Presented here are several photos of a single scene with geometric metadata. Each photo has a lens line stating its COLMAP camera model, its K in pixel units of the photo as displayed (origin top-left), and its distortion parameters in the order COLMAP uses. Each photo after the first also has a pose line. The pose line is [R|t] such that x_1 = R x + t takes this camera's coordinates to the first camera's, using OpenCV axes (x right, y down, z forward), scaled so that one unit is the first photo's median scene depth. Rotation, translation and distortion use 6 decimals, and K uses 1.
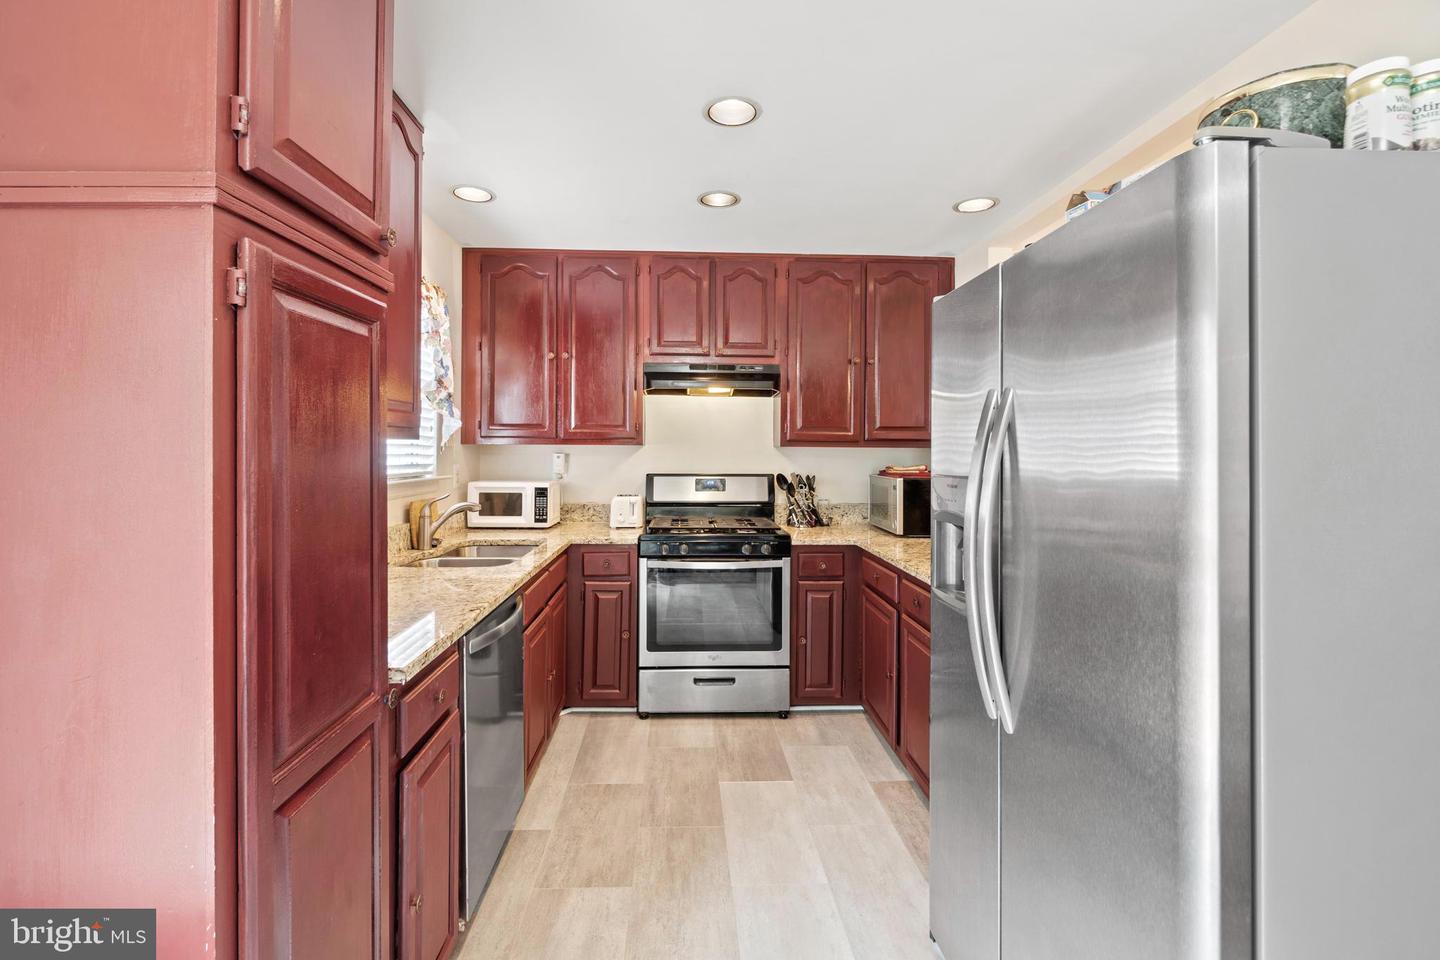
lens RADIAL K [[630.2, 0, 706.7], [0, 630.2, 445.3], [0, 0, 1]] dist [0.001526, -0.000182]
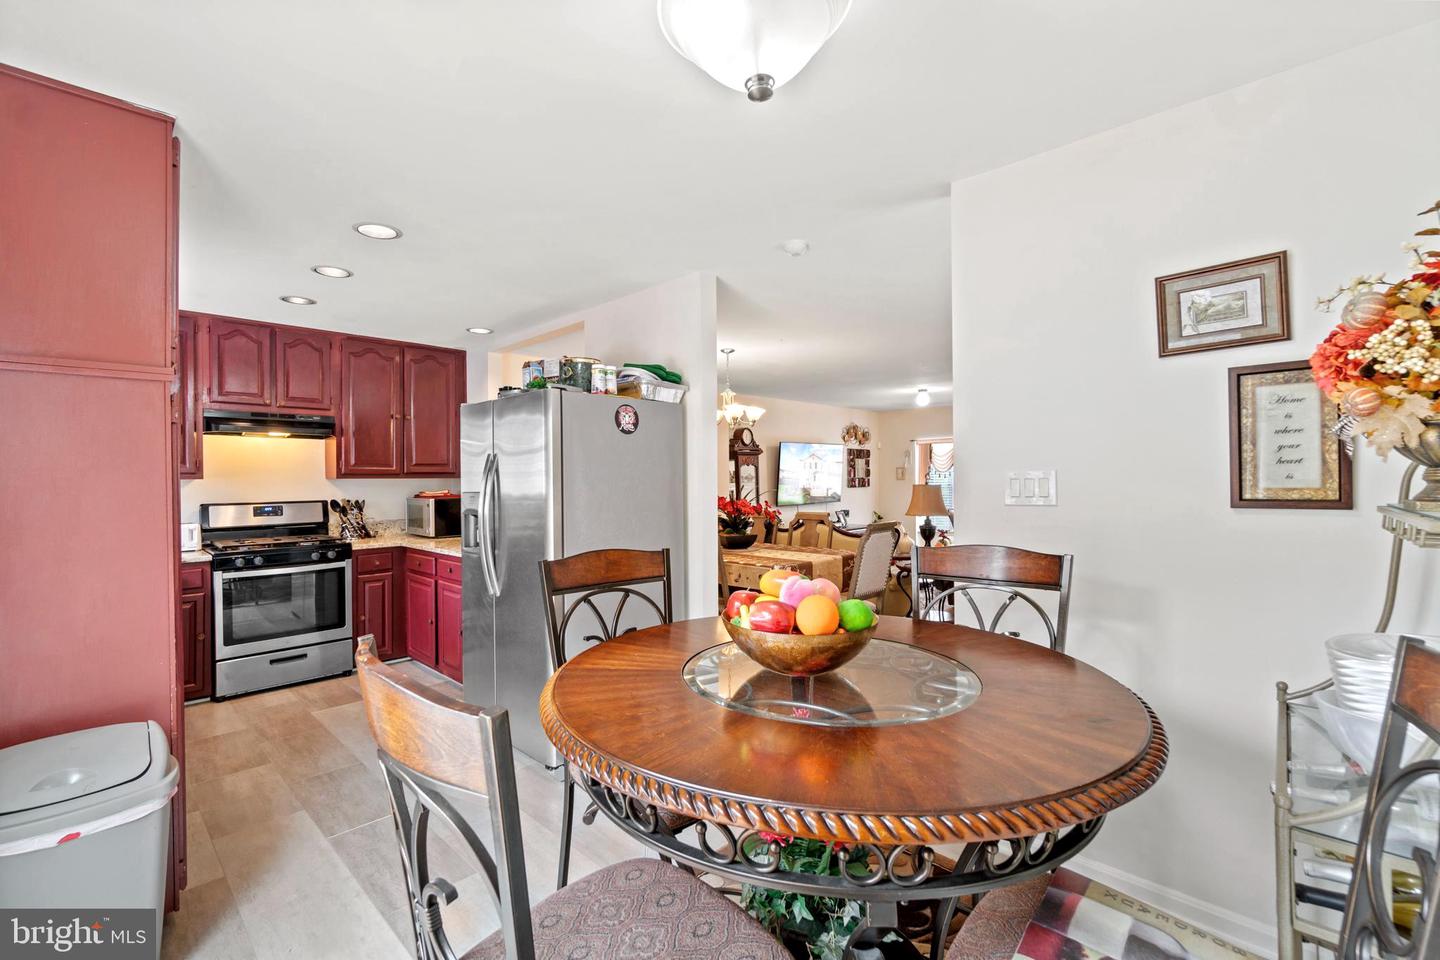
lens RADIAL K [[628.5, 0, 705.9], [0, 628.5, 478.4], [0, 0, 1]] dist [-0.002328, -0.000300]
pose [[0.731002, -0.013362, 0.682245, -0.220444], [0.008063, 0.999908, 0.010944, -0.006860], [-0.682328, -0.002499, 0.731042, -0.499280]]
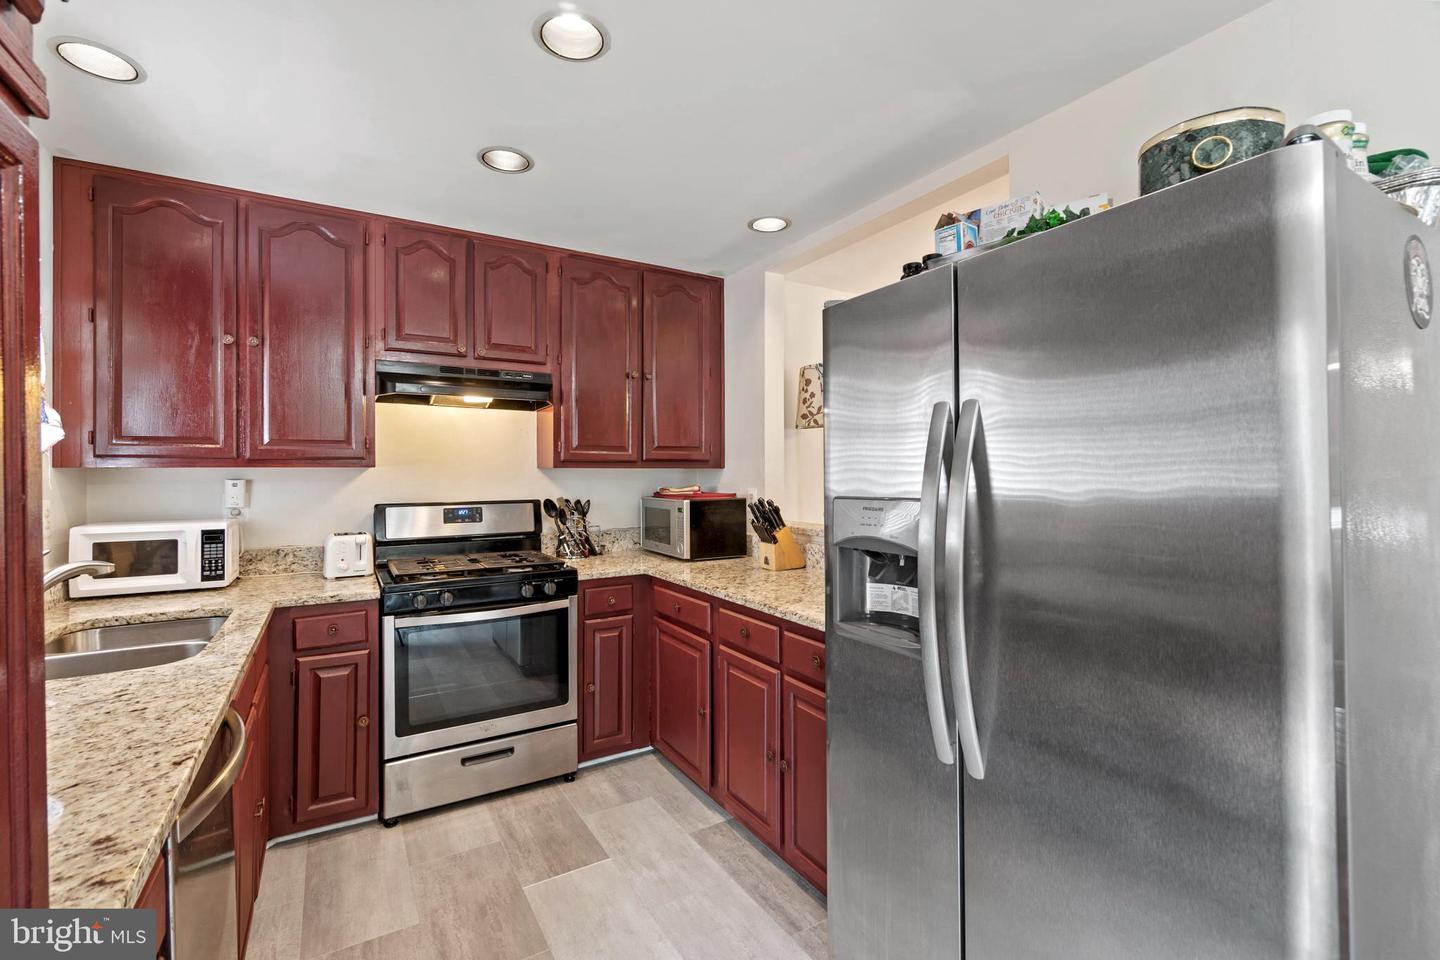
lens RADIAL K [[622.0, 0, 701.5], [0, 622.0, 468.5], [0, 0, 1]] dist [-0.001937, -0.000456]
pose [[0.881706, -0.007229, 0.471744, -0.111995], [0.006152, 0.999974, 0.003826, 0.000758], [-0.471760, -0.000471, 0.881727, 0.150309]]
